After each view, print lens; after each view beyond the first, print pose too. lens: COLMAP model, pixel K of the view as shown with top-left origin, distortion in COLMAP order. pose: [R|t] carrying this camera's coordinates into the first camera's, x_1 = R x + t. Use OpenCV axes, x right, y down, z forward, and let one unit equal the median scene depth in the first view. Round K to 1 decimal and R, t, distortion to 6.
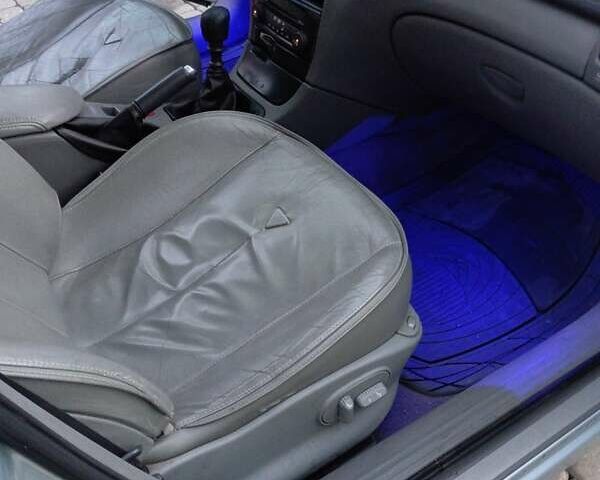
lens RADIAL K [[674.4, 0, 300.0], [0, 674.4, 240.0], [0, 0, 1]] dist [0.119263, -0.249690]
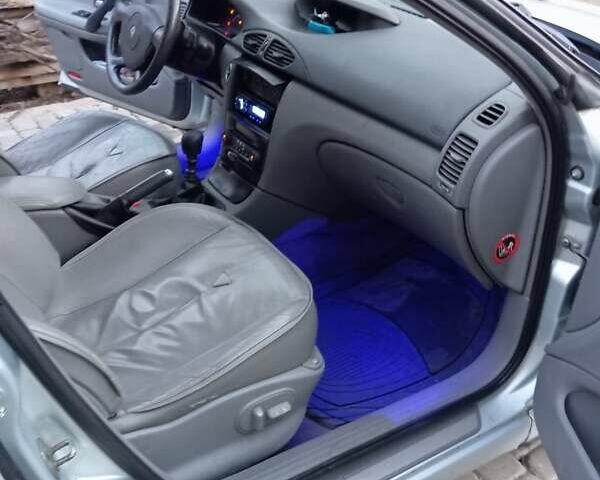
lens RADIAL K [[674.4, 0, 300.0], [0, 674.4, 240.0], [0, 0, 1]] dist [0.119263, -0.249690]
pose [[0.998571, 0.053376, 0.002605, 0.102428], [-0.051817, 0.979012, -0.197106, 0.133819], [-0.013071, 0.196690, 0.980379, -0.295607]]
